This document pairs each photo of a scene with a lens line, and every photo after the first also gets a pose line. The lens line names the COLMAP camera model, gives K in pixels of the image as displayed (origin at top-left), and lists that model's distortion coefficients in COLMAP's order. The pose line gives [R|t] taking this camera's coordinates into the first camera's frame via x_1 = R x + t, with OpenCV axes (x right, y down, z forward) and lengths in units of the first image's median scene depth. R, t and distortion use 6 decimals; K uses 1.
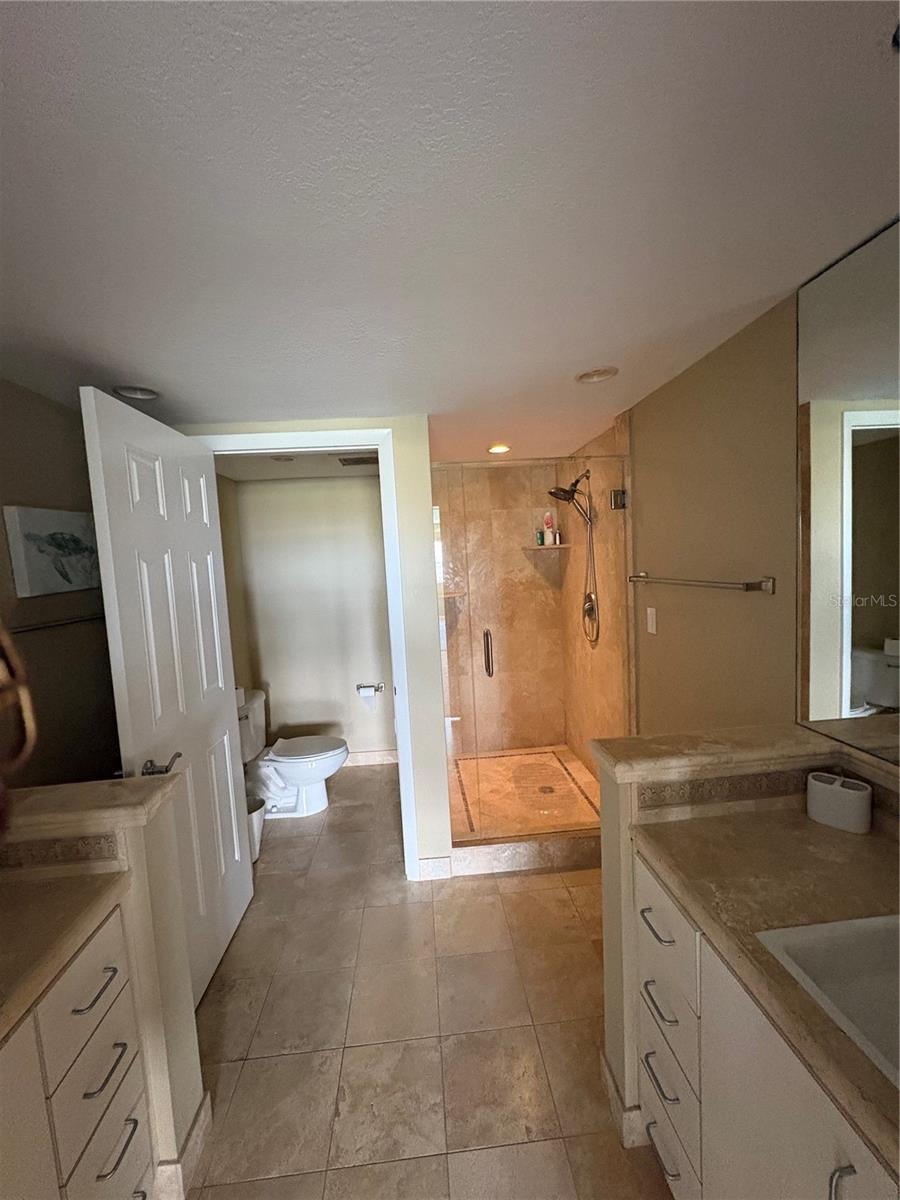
lens RADIAL K [[479.5, 0, 448.2], [0, 479.5, 599.3], [0, 0, 1]] dist [0.000205, 0.000310]
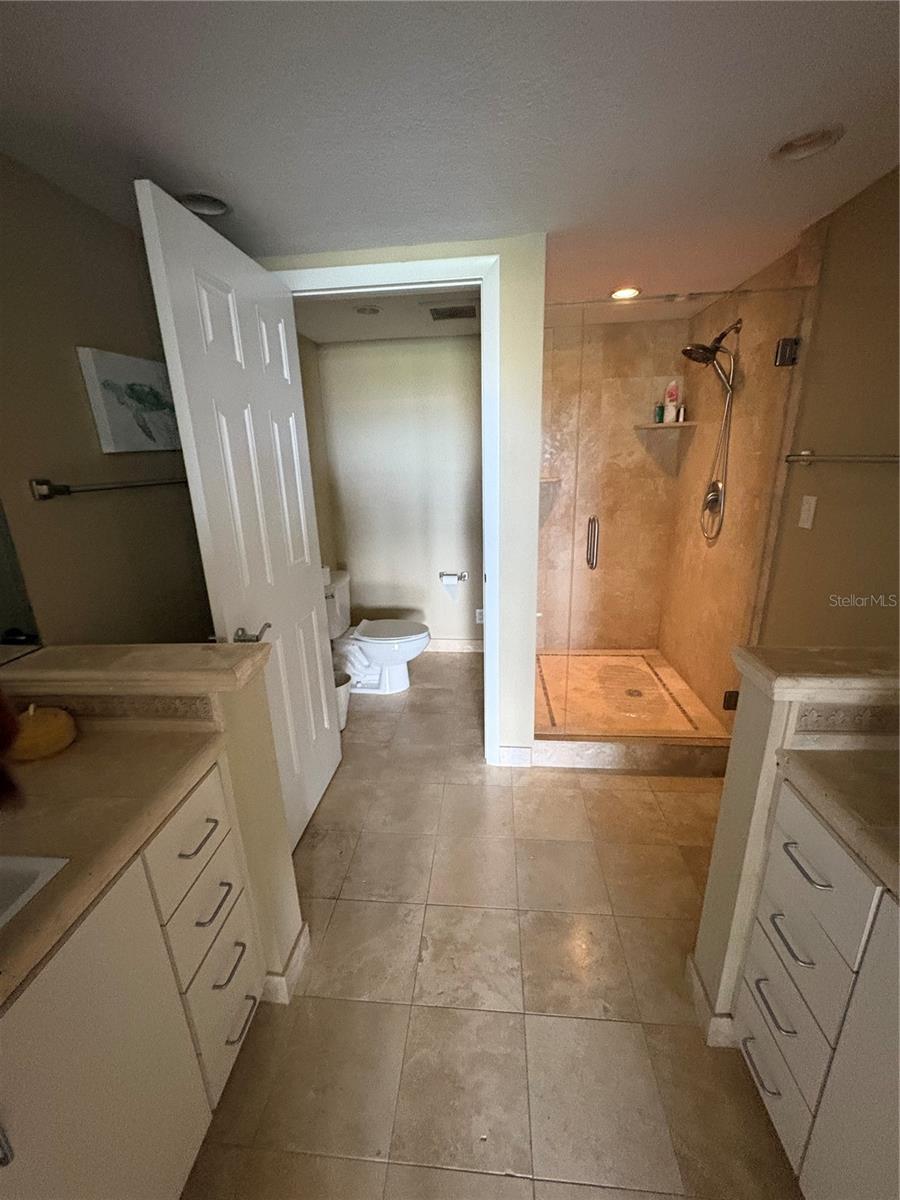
lens RADIAL K [[479.5, 0, 448.2], [0, 479.5, 599.3], [0, 0, 1]] dist [0.000205, 0.000310]
pose [[0.986514, 0.070089, -0.147910, -0.046846], [-0.036820, 0.975545, 0.216693, 0.037101], [0.159480, -0.208325, 0.964970, 0.099063]]
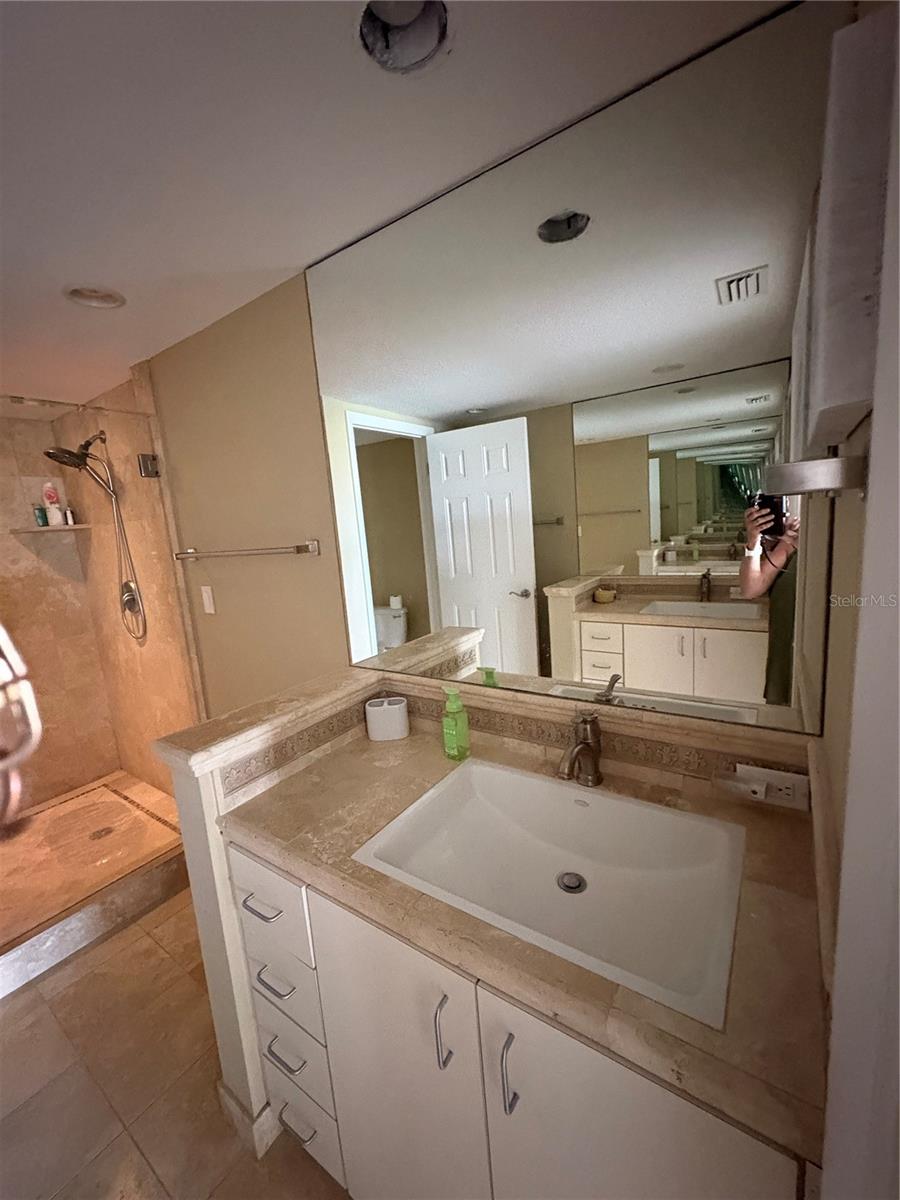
lens RADIAL K [[479.5, 0, 448.2], [0, 479.5, 599.3], [0, 0, 1]] dist [0.000205, 0.000310]
pose [[0.635115, -0.117189, 0.763476, 0.013273], [0.106438, 0.992273, 0.063764, 0.036244], [-0.765049, 0.040766, 0.642681, 0.054715]]
